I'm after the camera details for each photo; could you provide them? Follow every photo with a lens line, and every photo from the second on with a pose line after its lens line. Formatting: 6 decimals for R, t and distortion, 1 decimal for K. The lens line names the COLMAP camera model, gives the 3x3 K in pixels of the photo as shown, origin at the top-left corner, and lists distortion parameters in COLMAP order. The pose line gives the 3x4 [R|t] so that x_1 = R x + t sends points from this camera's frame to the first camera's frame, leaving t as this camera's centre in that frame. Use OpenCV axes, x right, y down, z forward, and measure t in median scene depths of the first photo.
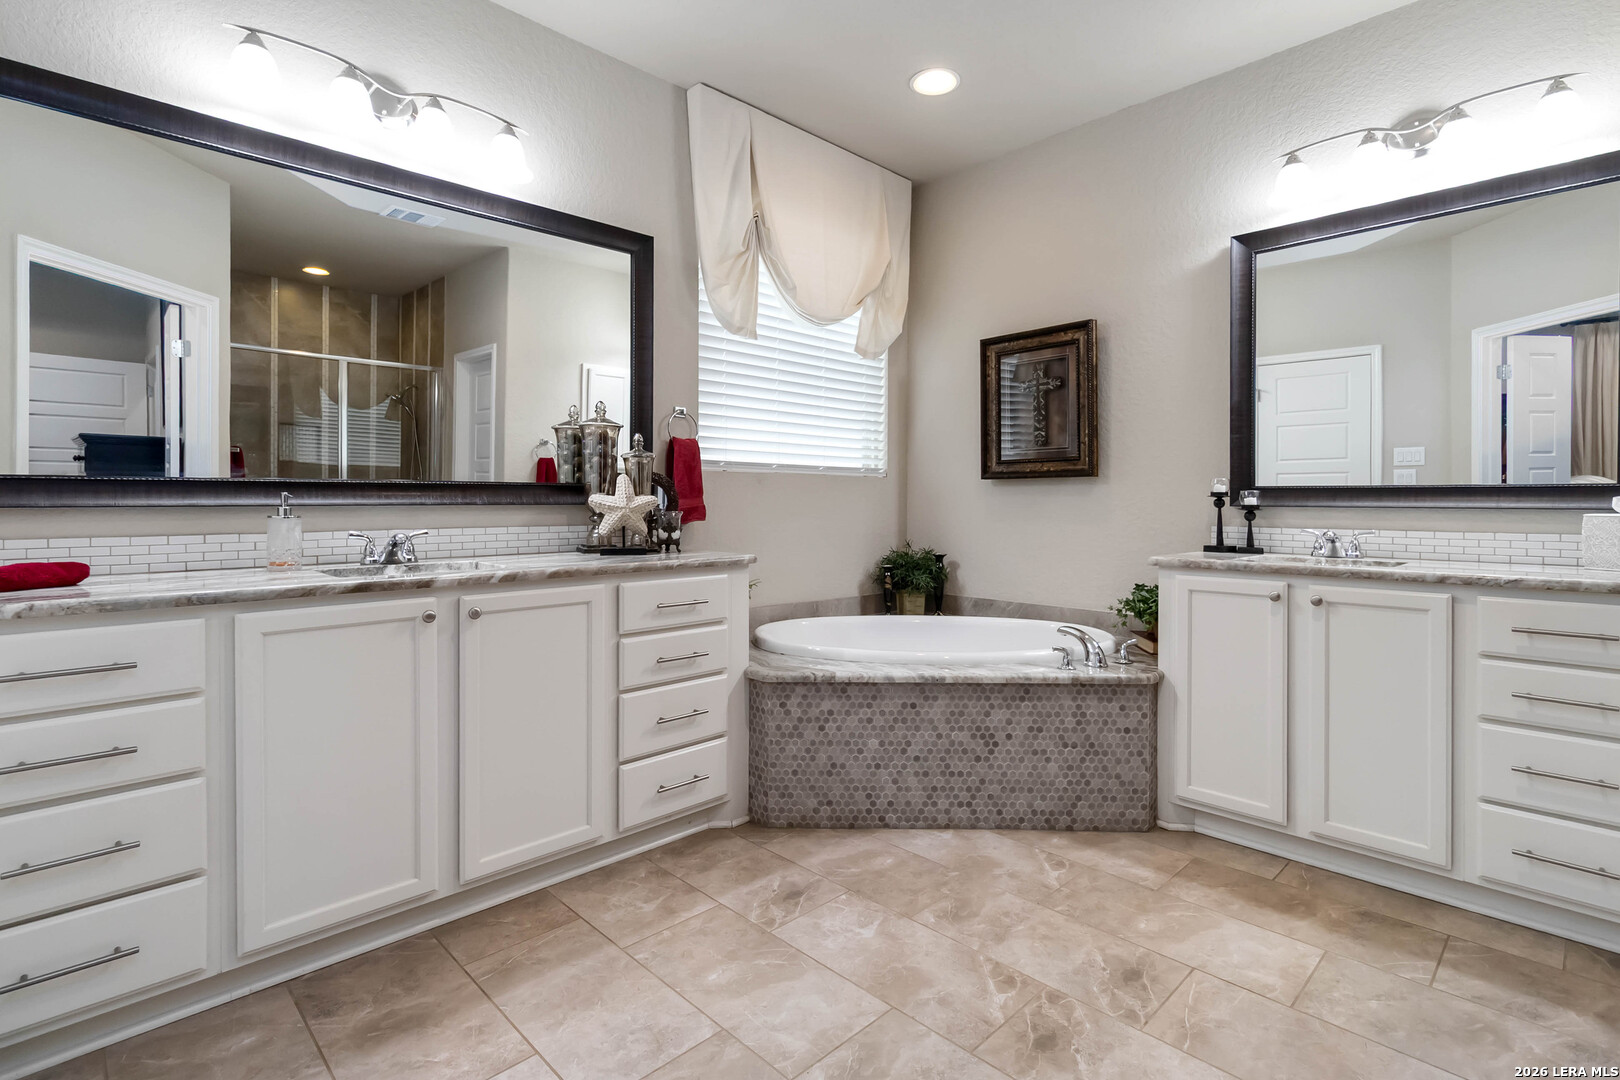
lens RADIAL K [[783.1, 0, 816.1], [0, 783.1, 511.7], [0, 0, 1]] dist [0.002562, 0.000912]
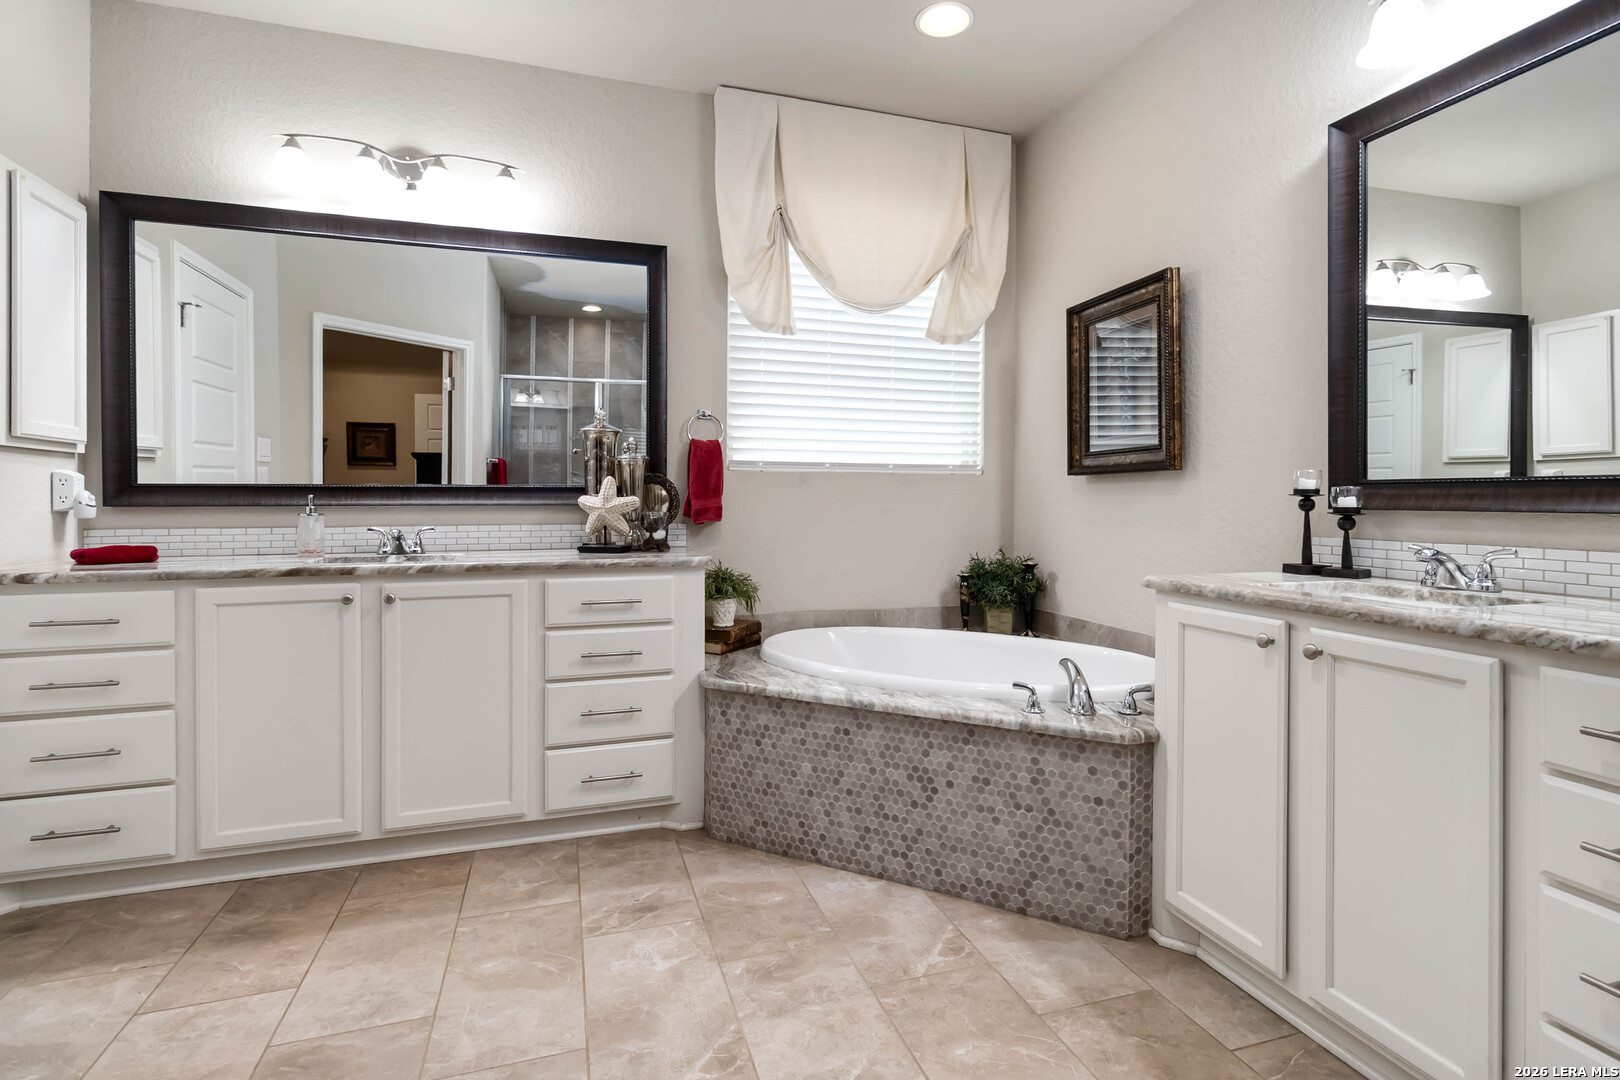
lens RADIAL K [[783.1, 0, 816.1], [0, 783.1, 511.7], [0, 0, 1]] dist [0.002562, 0.000912]
pose [[0.893366, 0.005516, -0.449296, 0.491006], [-0.005883, 0.999983, 0.000580, -0.002686], [0.449291, 0.002125, 0.893383, 0.189616]]
